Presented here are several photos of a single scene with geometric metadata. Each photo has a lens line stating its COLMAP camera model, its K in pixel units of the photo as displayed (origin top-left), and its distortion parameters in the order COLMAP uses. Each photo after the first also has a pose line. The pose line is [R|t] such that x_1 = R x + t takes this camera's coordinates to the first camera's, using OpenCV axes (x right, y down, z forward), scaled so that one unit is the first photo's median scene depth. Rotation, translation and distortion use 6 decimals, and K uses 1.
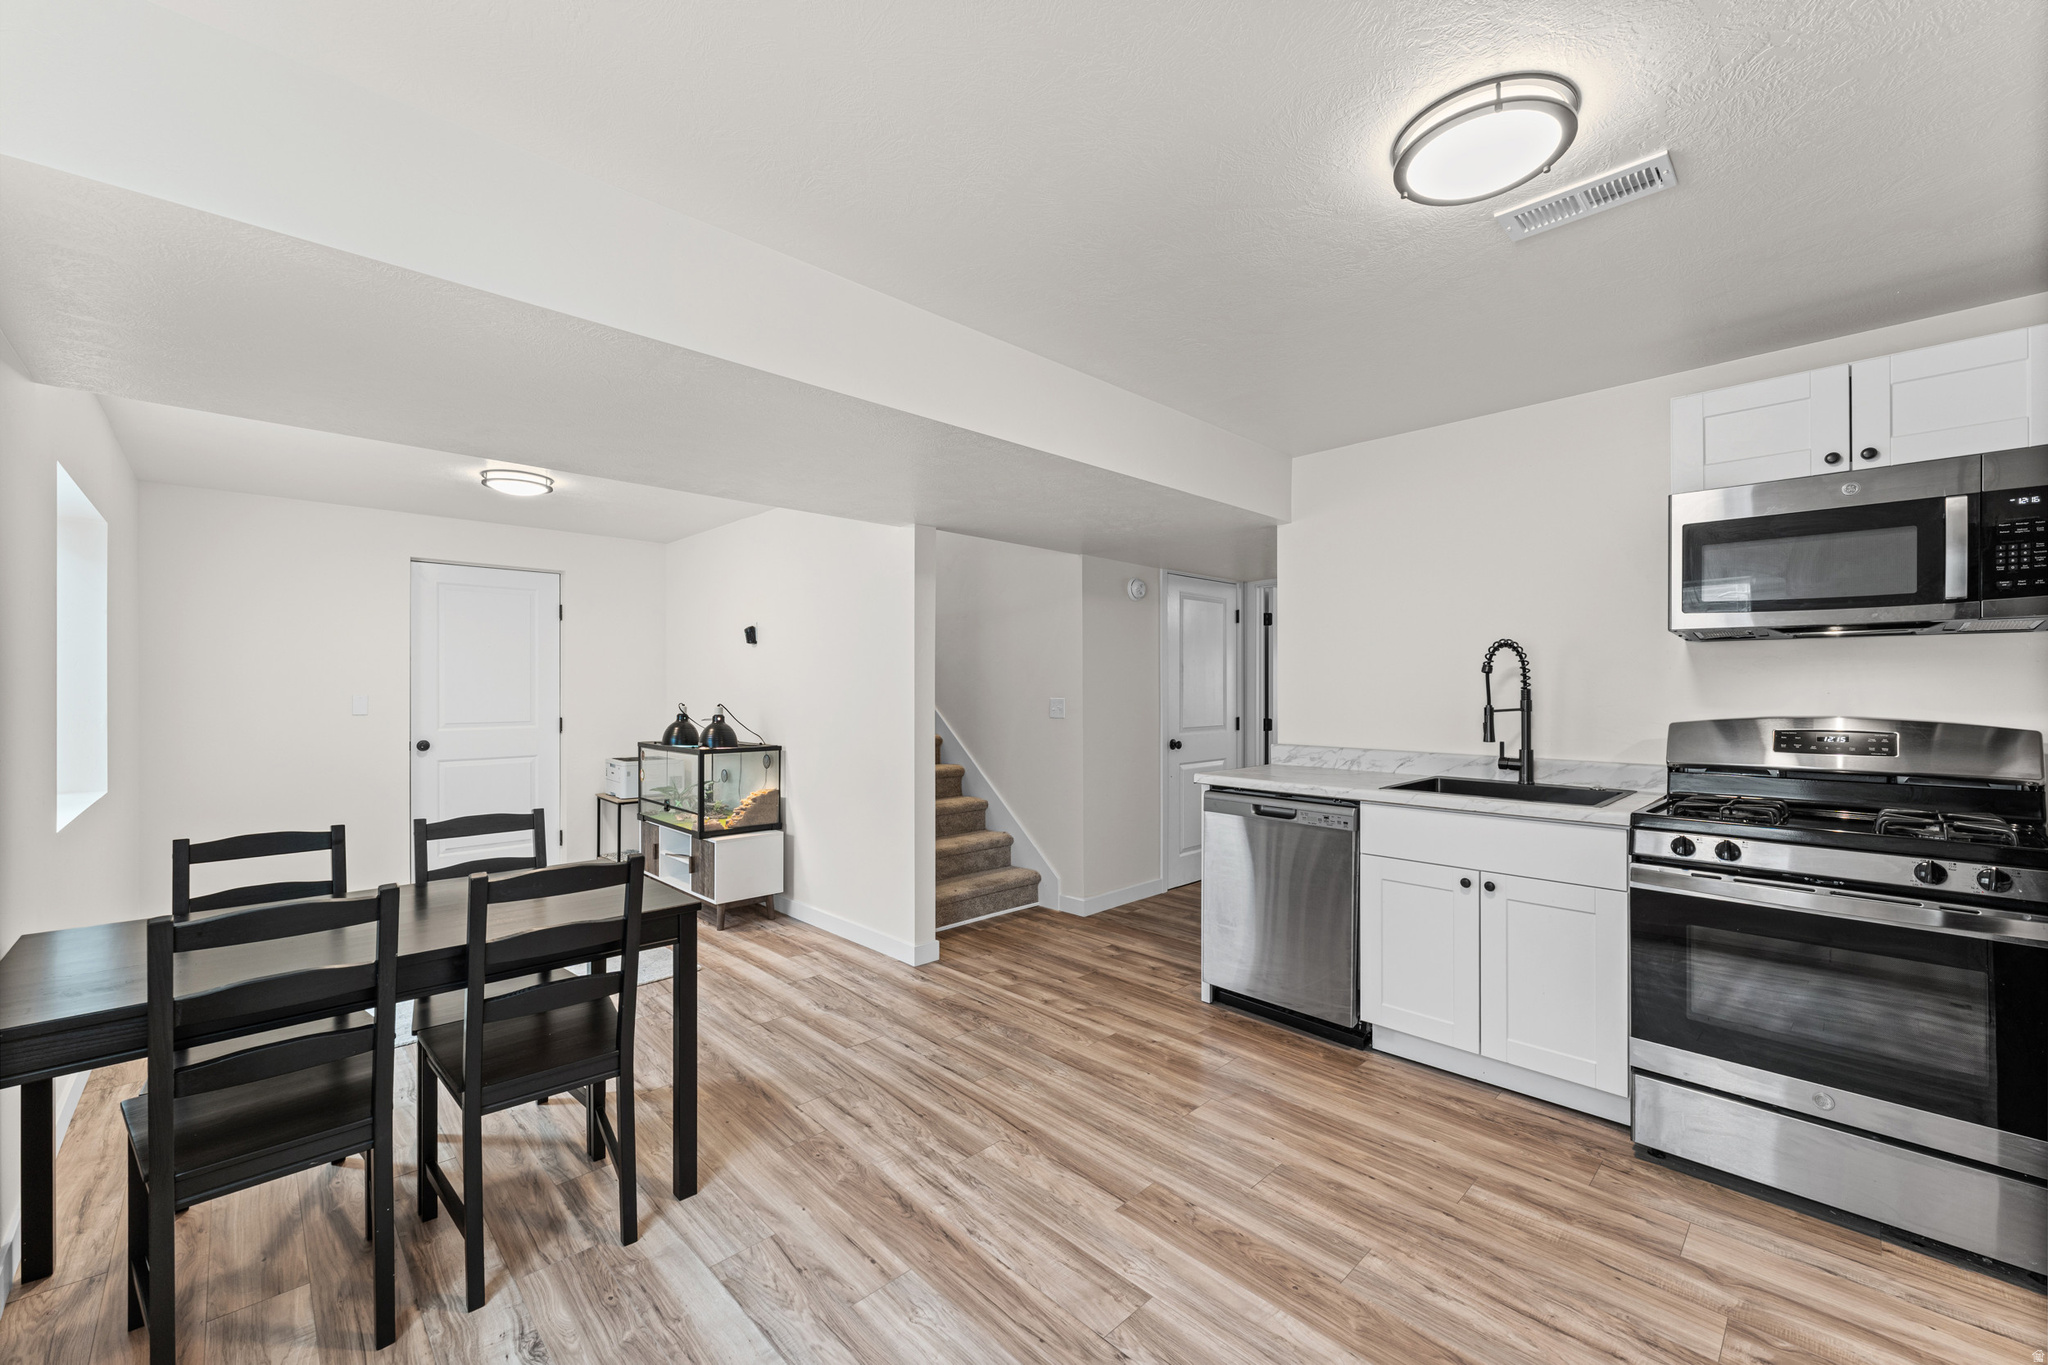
lens RADIAL K [[817.6, 0, 967.2], [0, 817.6, 687.5], [0, 0, 1]] dist [0.000770, -0.000141]
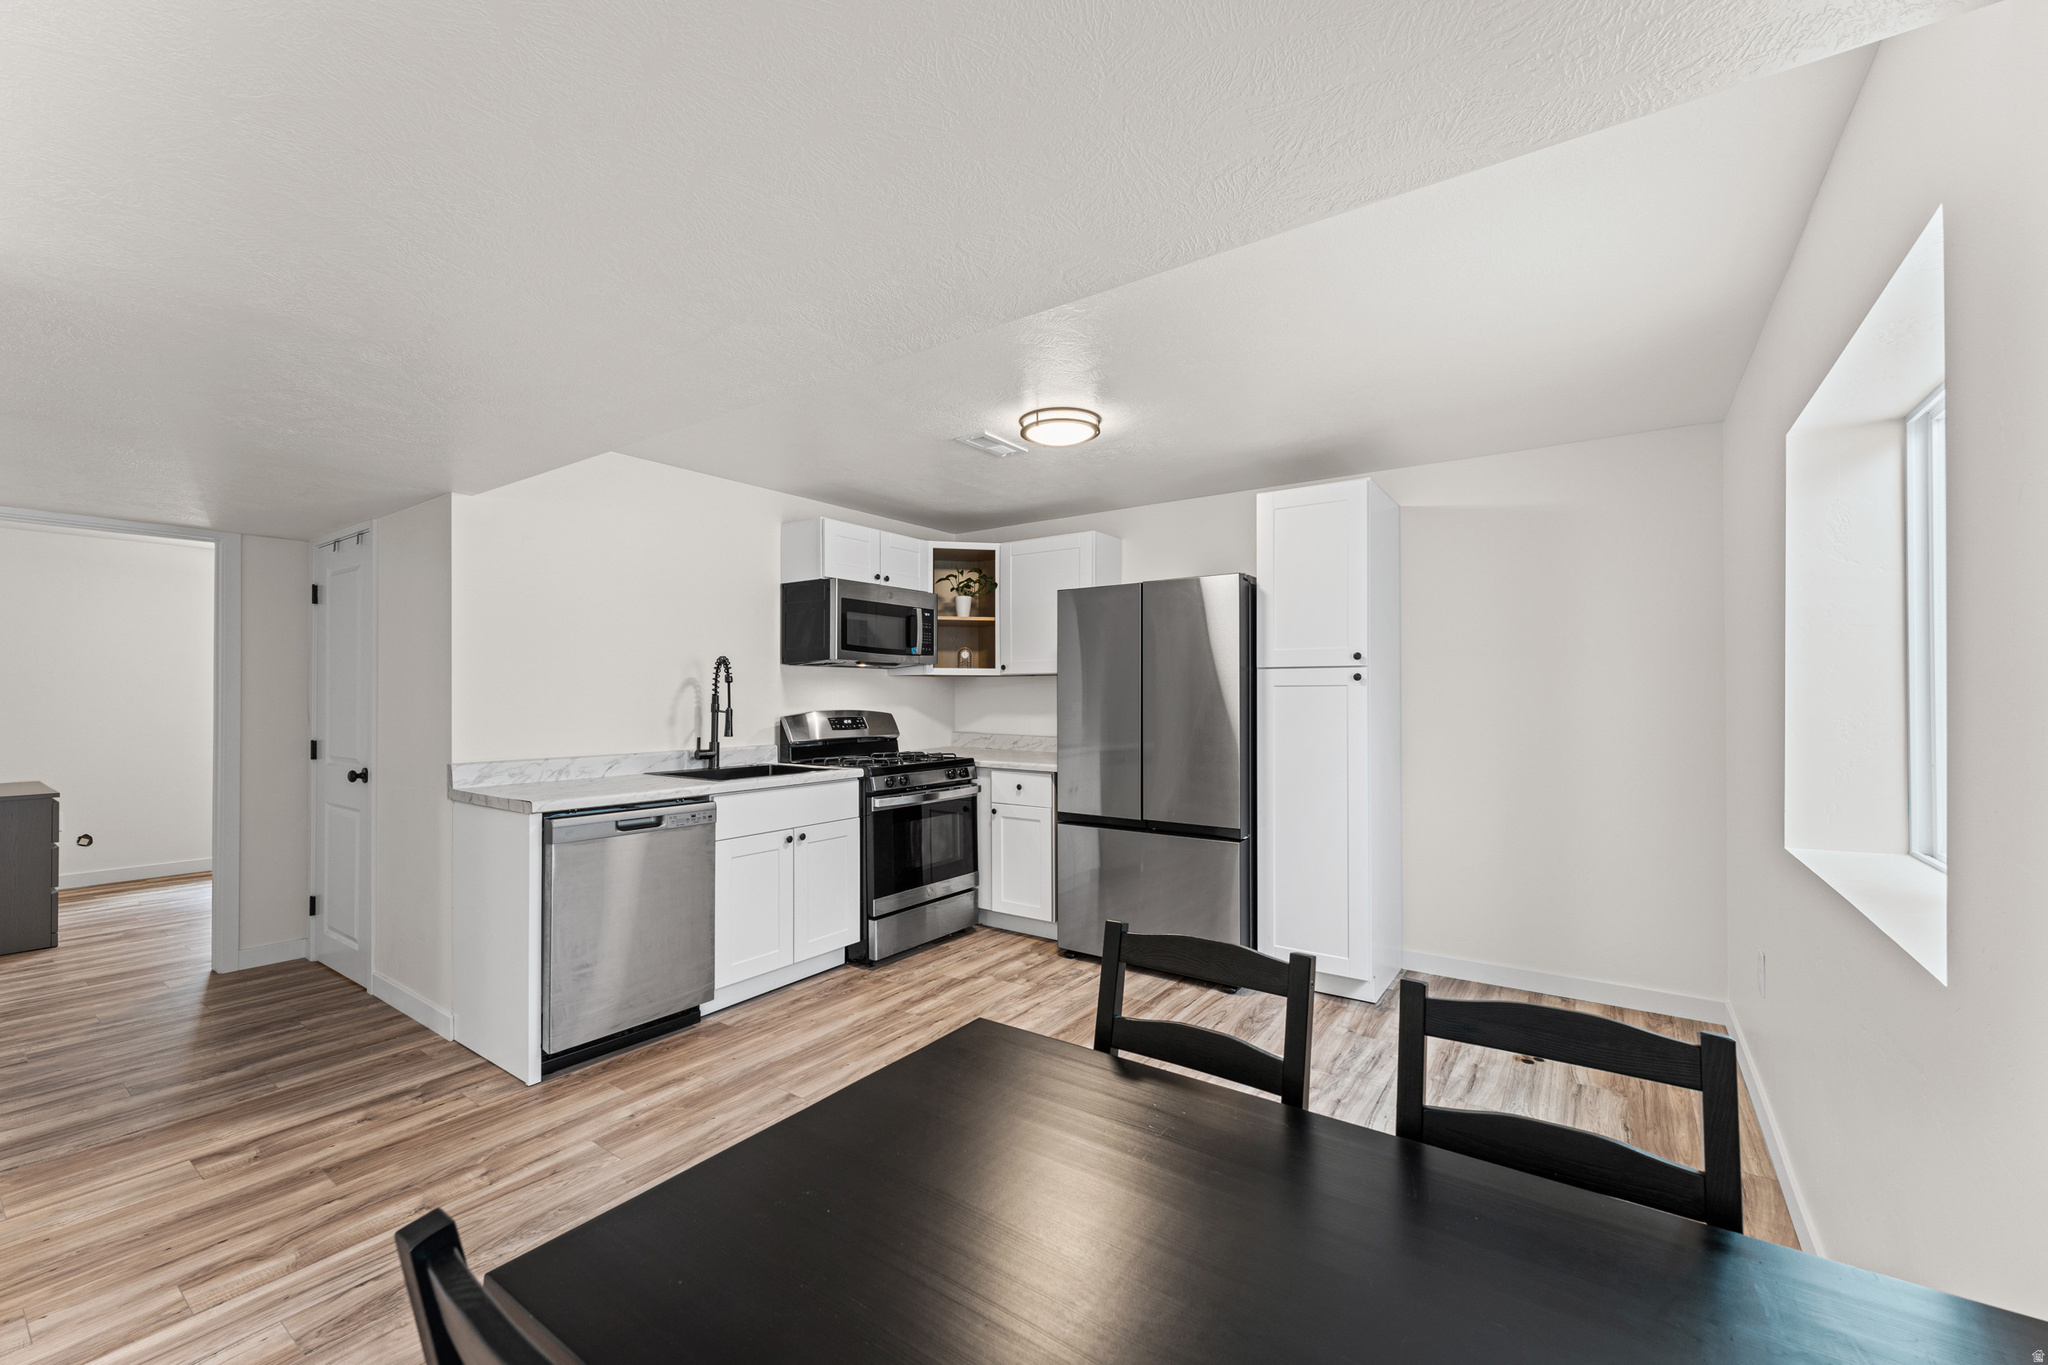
lens RADIAL K [[803.9, 0, 1068.4], [0, 803.9, 686.7], [0, 0, 1]] dist [-0.000226, 0.000016]
pose [[-0.245295, 0.008557, 0.969411, -0.750796], [0.000961, 0.999963, -0.008584, -0.000084], [-0.969448, -0.001174, -0.245294, 0.842300]]
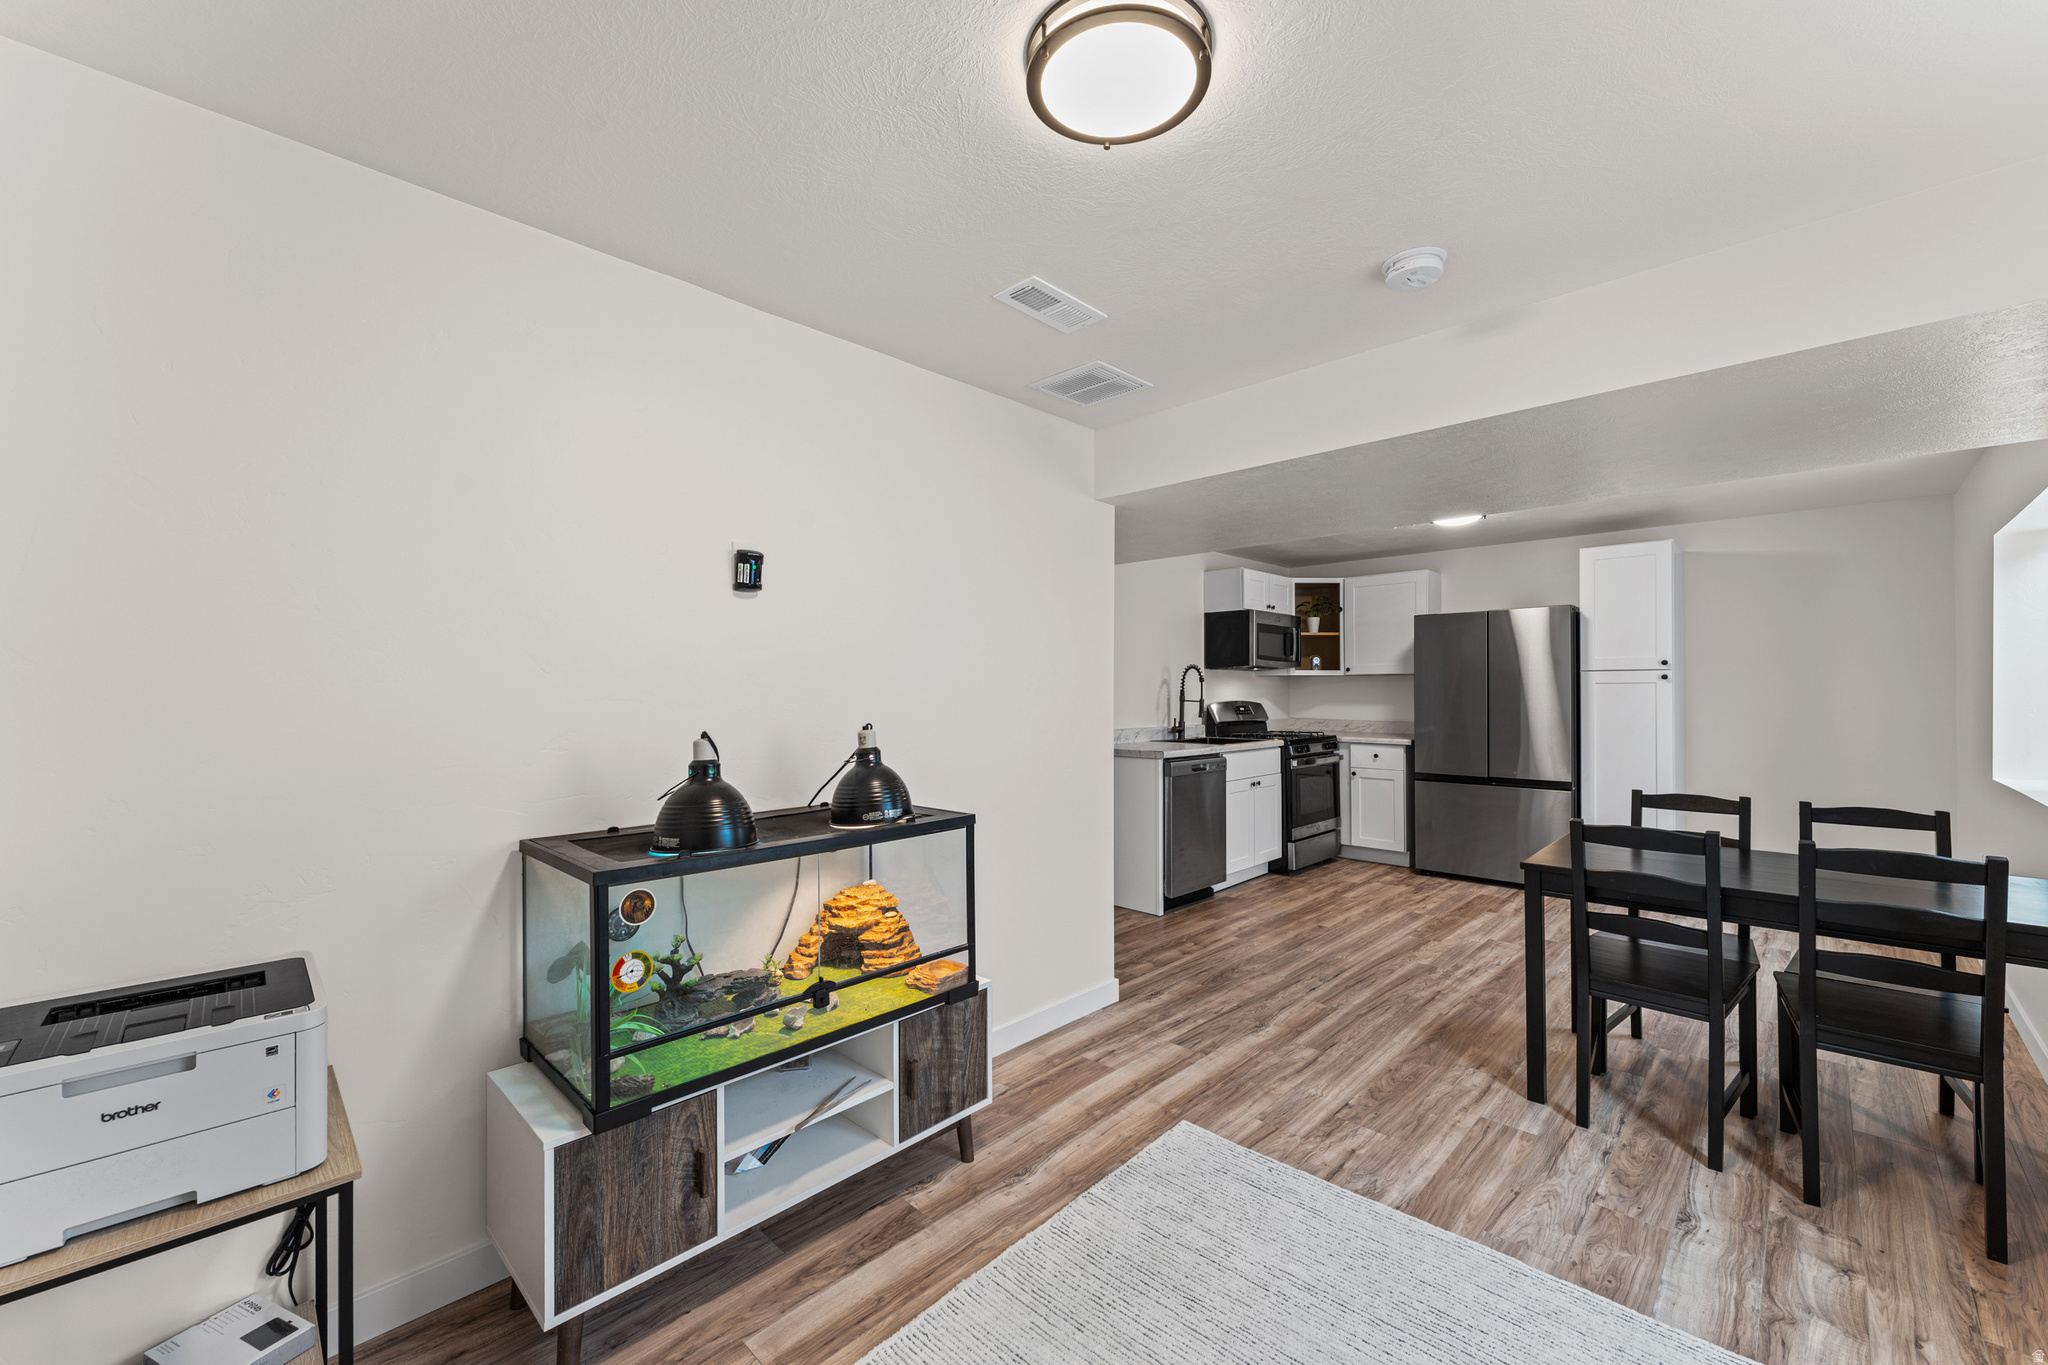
lens RADIAL K [[813.6, 0, 1074.8], [0, 813.6, 688.0], [0, 0, 1]] dist [0.000593, 0.000122]
pose [[-0.101898, 0.002782, 0.994791, -1.319897], [0.002559, 0.999994, -0.002534, 0.000601], [-0.994792, 0.002287, -0.101904, 1.583586]]
